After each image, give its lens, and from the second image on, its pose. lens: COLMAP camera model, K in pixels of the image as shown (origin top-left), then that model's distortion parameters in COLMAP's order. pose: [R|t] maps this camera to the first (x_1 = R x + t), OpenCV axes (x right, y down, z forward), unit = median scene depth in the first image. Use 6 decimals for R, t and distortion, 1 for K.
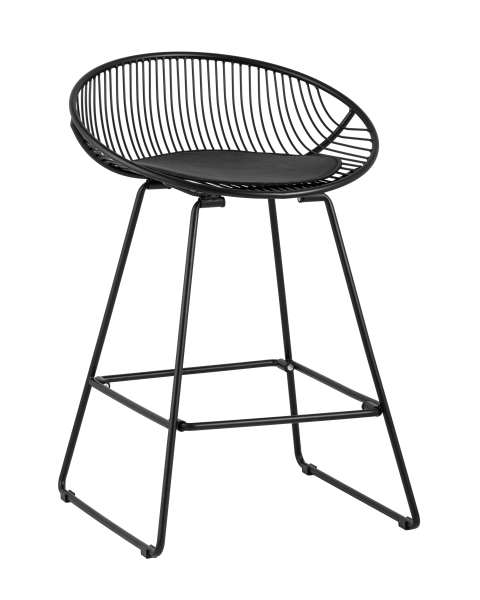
lens RADIAL K [[2259.4, 0, 240.0], [0, 2259.4, 300.0], [0, 0, 1]] dist [0.449666, 0.694664]
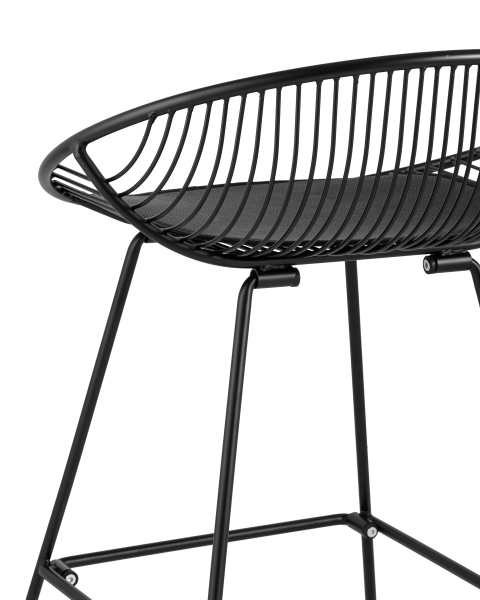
lens RADIAL K [[2259.4, 0, 240.0], [0, 2259.4, 300.0], [0, 0, 1]] dist [0.449666, 0.694664]
pose [[0.998862, 0.001951, 0.047657, -0.073867], [-0.001757, 0.999990, -0.004110, -0.055280], [-0.047665, 0.004021, 0.998855, 0.694495]]
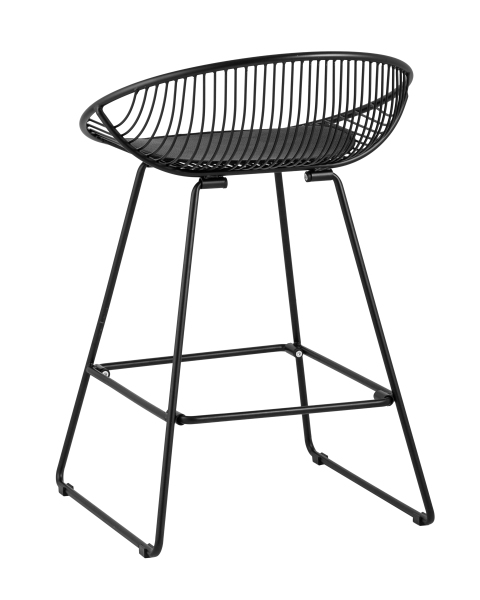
lens RADIAL K [[2259.4, 0, 240.0], [0, 2259.4, 300.0], [0, 0, 1]] dist [0.449666, 0.694664]
pose [[0.999996, -0.002731, -0.000868, -0.000791], [0.002736, 0.999982, 0.005353, 0.002069], [0.000853, -0.005356, 0.999985, 0.056305]]
